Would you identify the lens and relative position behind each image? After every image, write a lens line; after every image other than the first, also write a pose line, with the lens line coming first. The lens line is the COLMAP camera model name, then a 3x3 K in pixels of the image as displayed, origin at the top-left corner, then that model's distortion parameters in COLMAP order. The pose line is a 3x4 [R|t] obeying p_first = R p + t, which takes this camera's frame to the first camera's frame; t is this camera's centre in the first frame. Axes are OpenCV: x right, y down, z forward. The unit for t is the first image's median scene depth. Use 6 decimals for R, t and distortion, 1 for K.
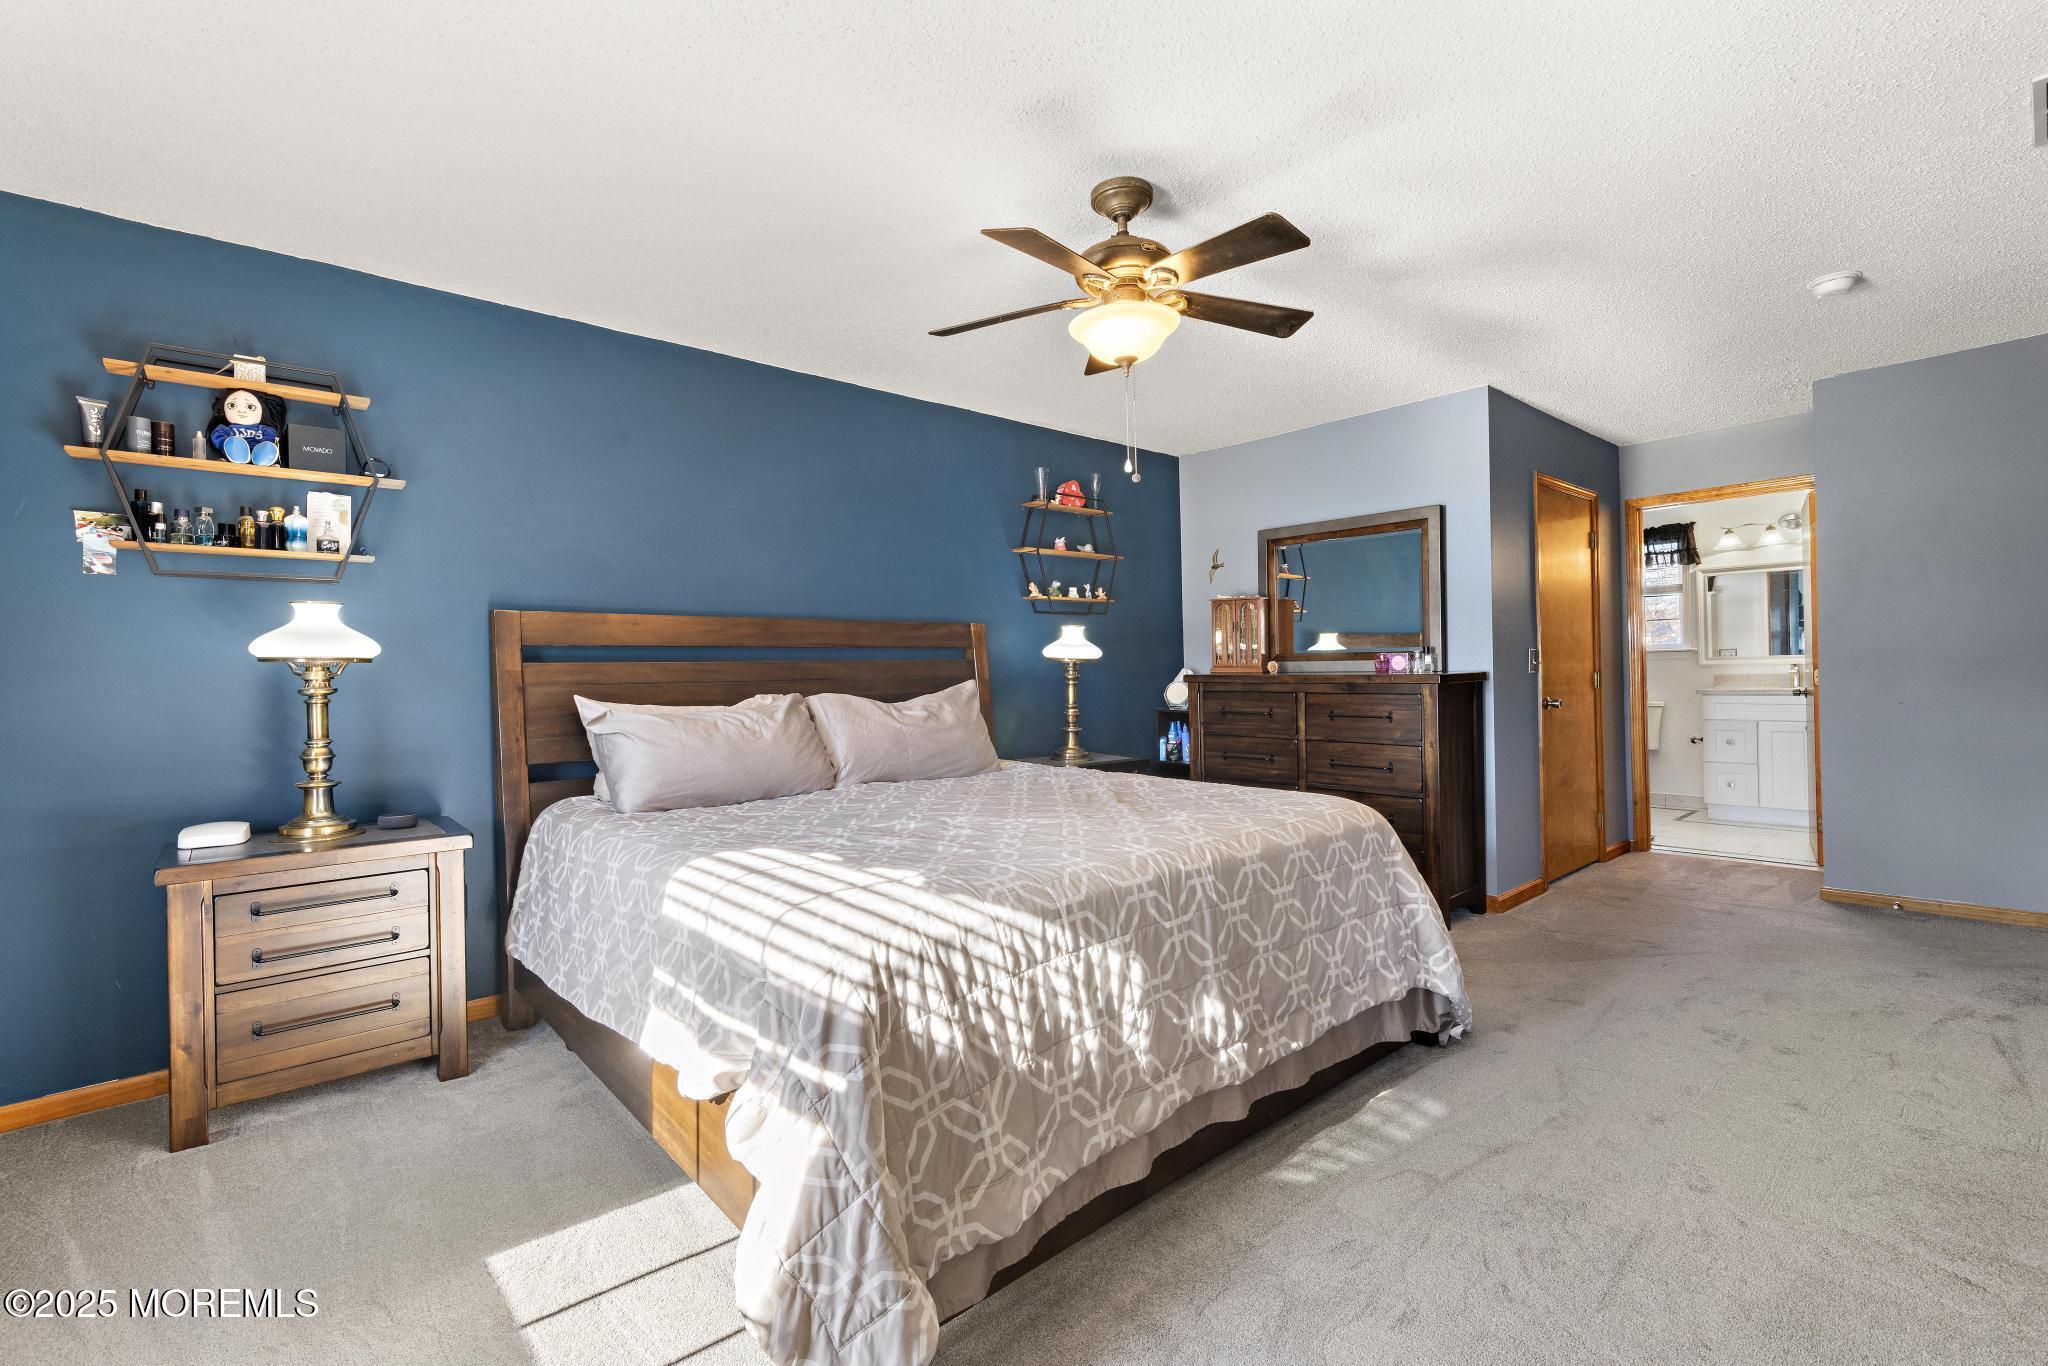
lens RADIAL K [[914.4, 0, 1028.1], [0, 914.4, 669.6], [0, 0, 1]] dist [0.000988, -0.000063]
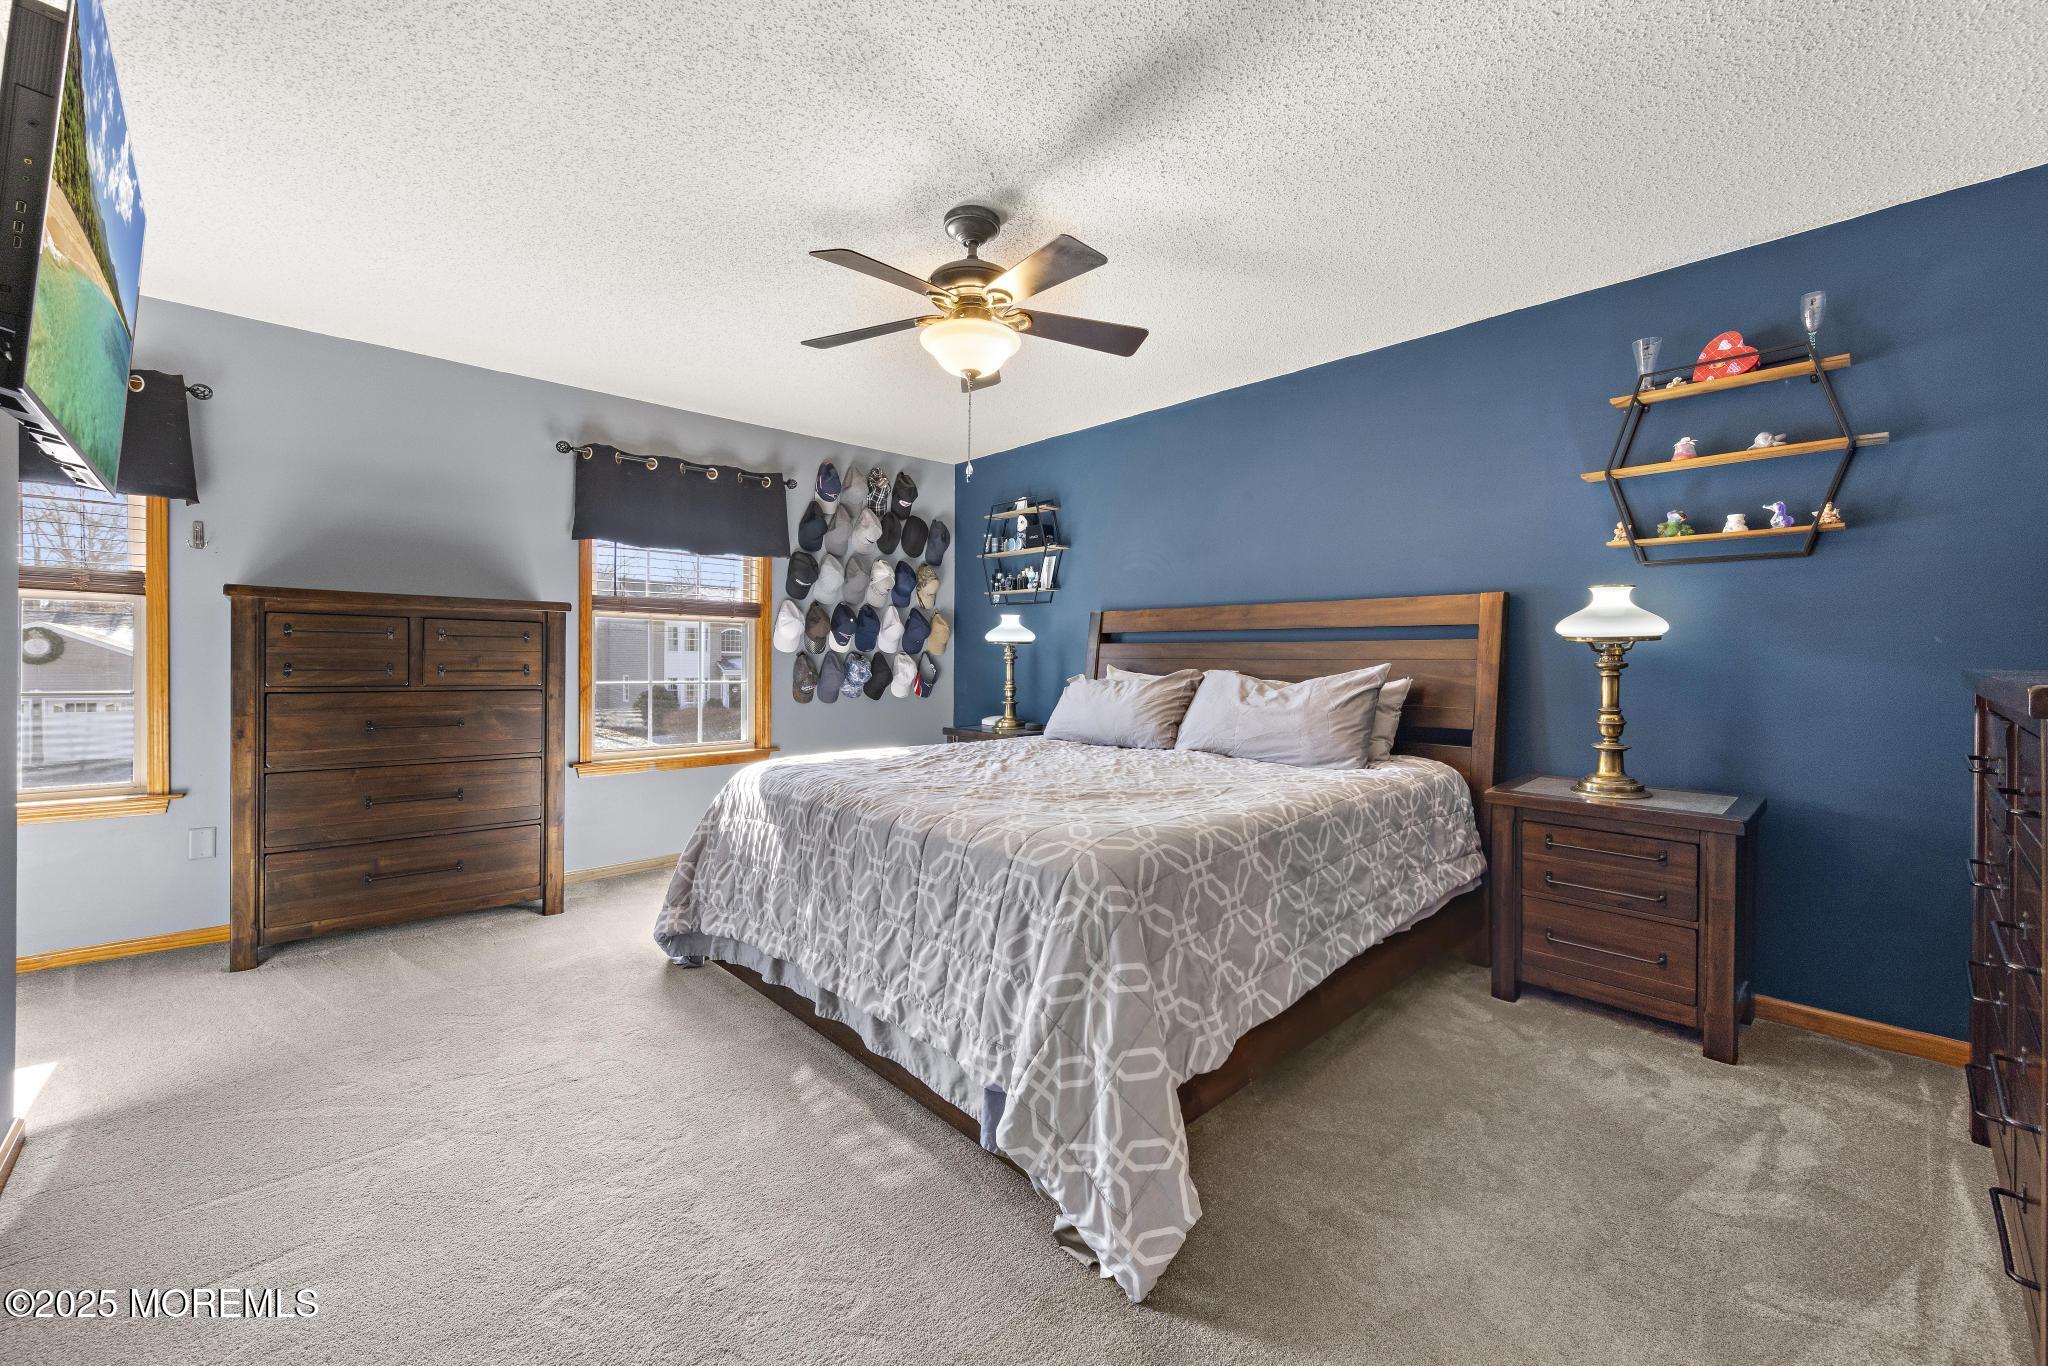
lens RADIAL K [[813.5, 0, 1023.7], [0, 813.5, 660.8], [0, 0, 1]] dist [0.022217, -0.000001]
pose [[0.034782, 0.022373, -0.999144, 0.934253], [-0.003383, 0.999746, 0.022269, -0.010030], [0.999389, 0.002605, 0.034849, 0.862238]]
